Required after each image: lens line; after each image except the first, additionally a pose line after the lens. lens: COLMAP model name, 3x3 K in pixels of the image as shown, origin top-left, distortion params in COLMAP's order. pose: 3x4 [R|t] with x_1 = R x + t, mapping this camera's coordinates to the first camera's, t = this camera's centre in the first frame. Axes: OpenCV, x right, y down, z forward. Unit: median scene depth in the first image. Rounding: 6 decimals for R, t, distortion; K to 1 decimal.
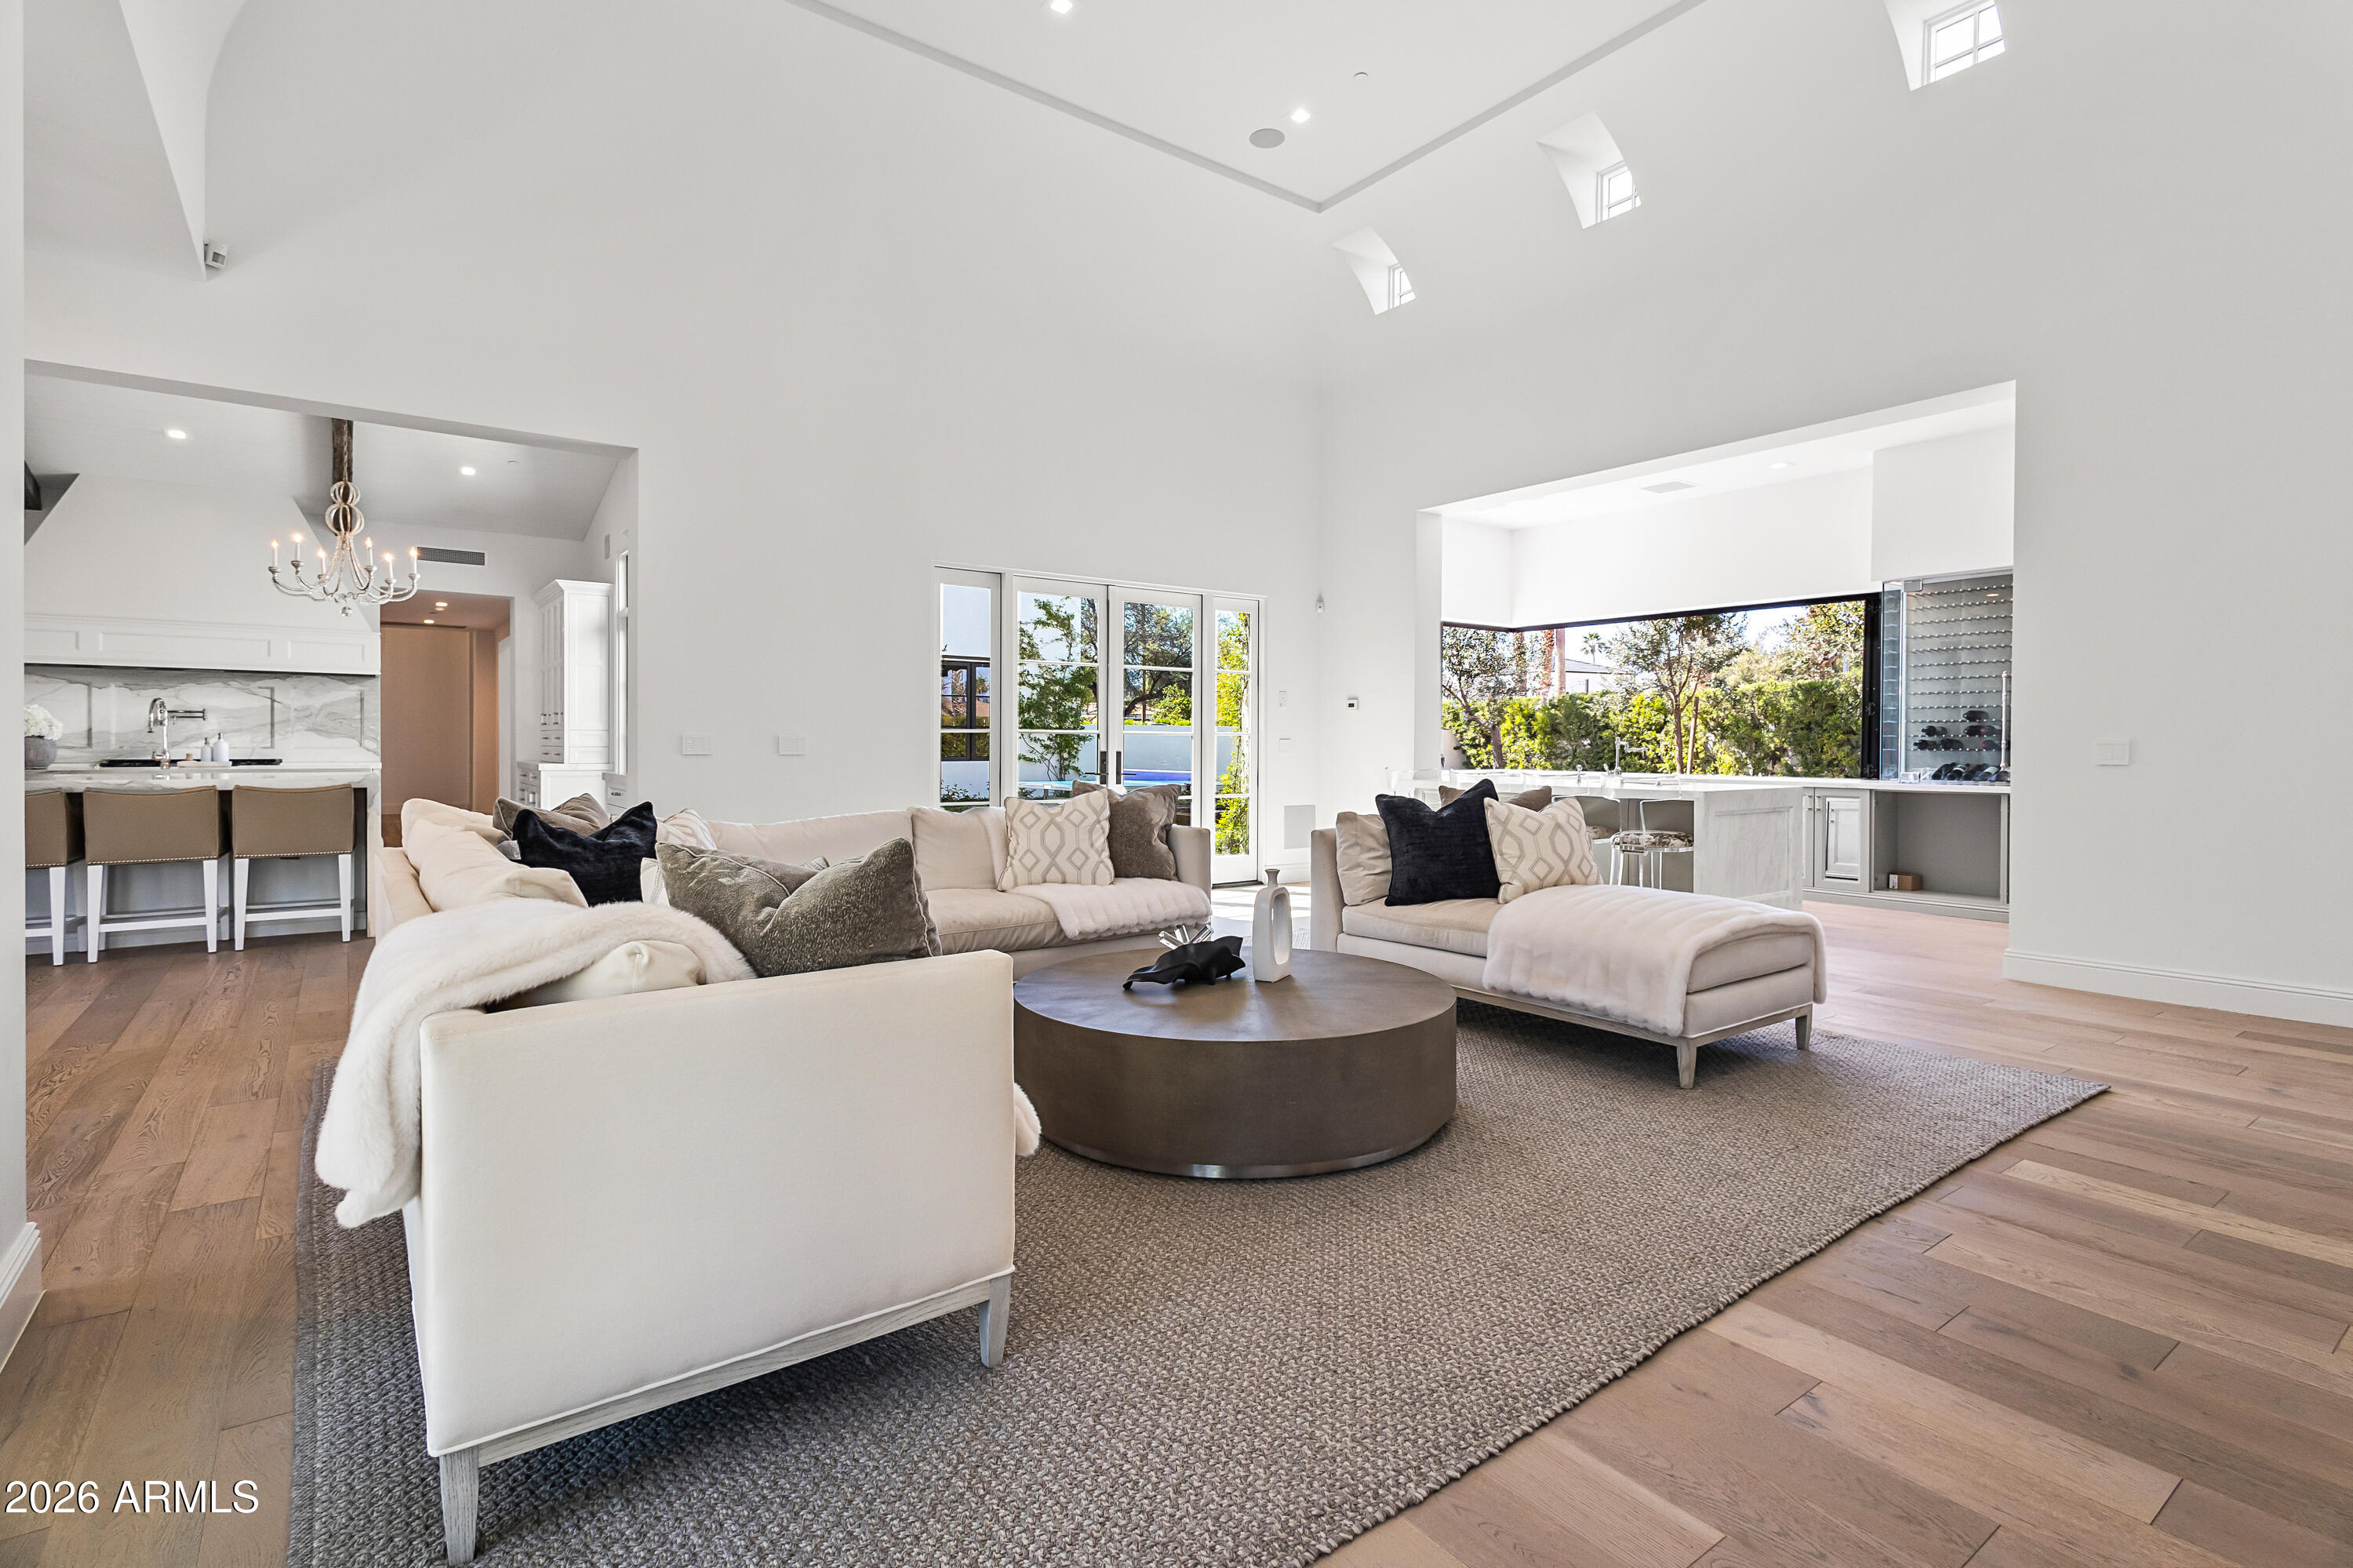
lens RADIAL K [[1092.5, 0, 1173.8], [0, 1092.5, 773.8], [0, 0, 1]] dist [0.015050, -0.004584]
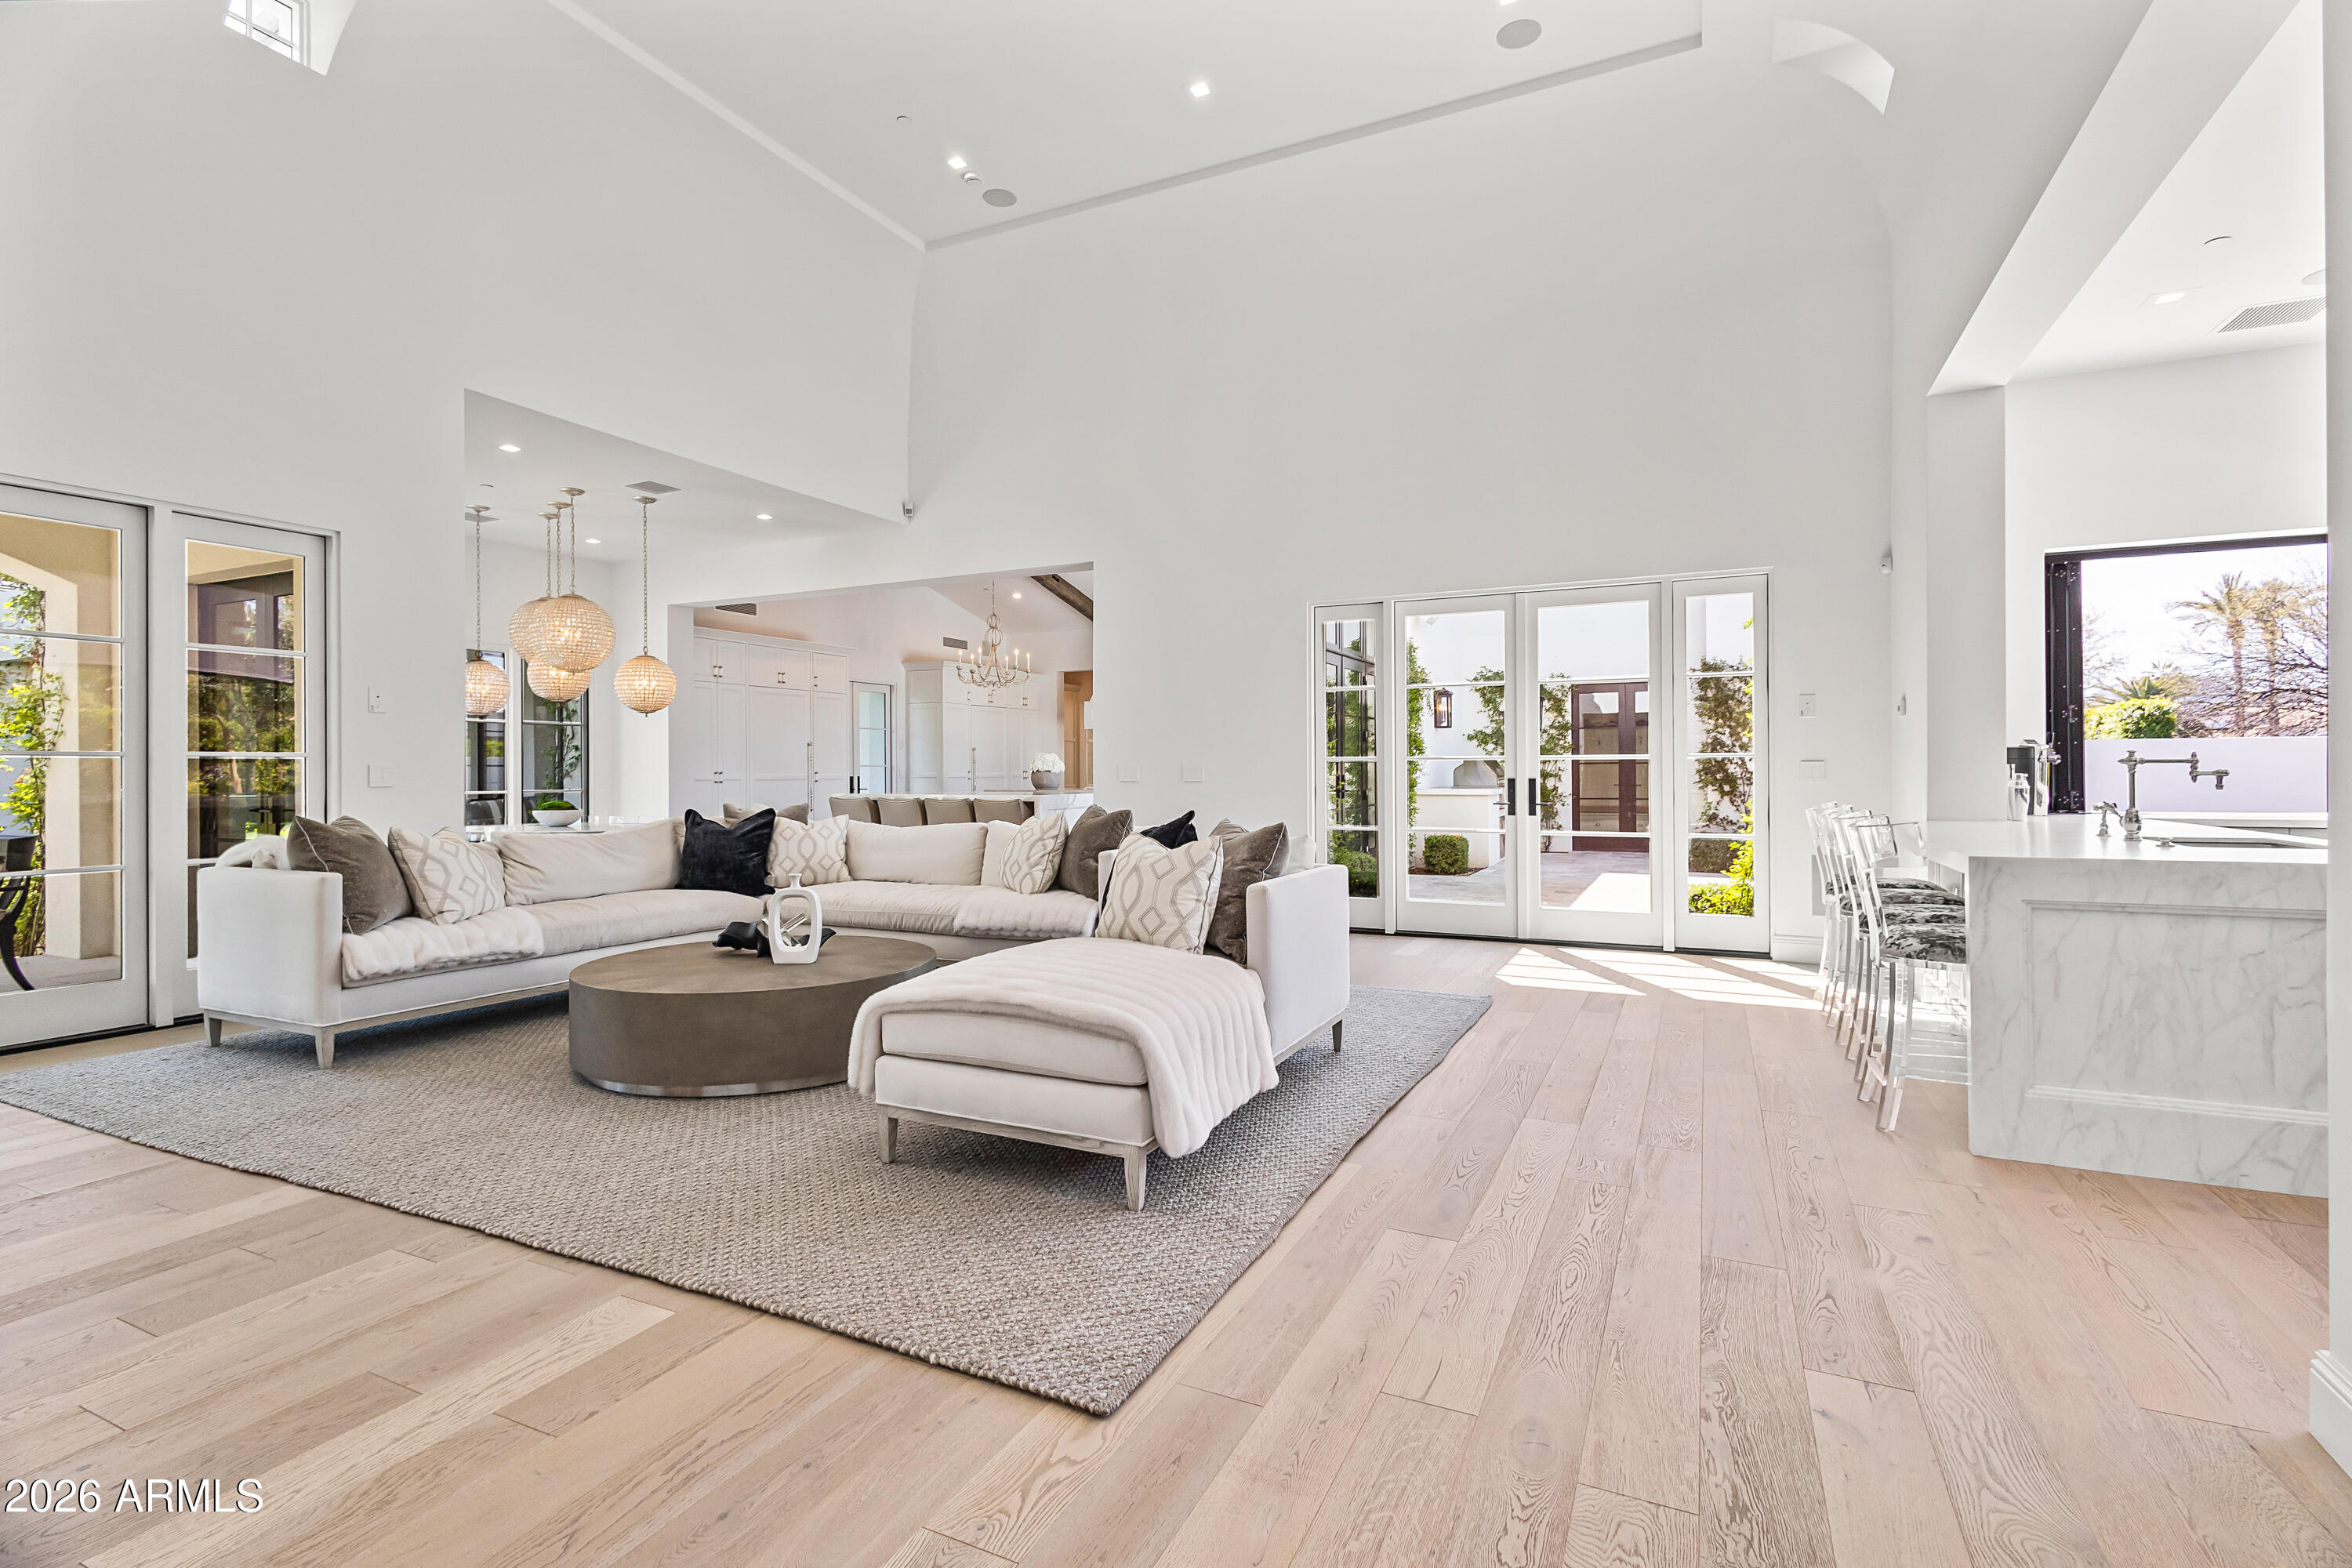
lens RADIAL K [[1070.7, 0, 1176.0], [0, 1070.7, 784.0], [0, 0, 1]] dist [0.010911, 0.000104]
pose [[0.474670, 0.003008, -0.880159, 1.573608], [-0.019475, 0.999785, -0.007086, -0.015089], [0.879949, 0.020504, 0.474626, 0.936394]]
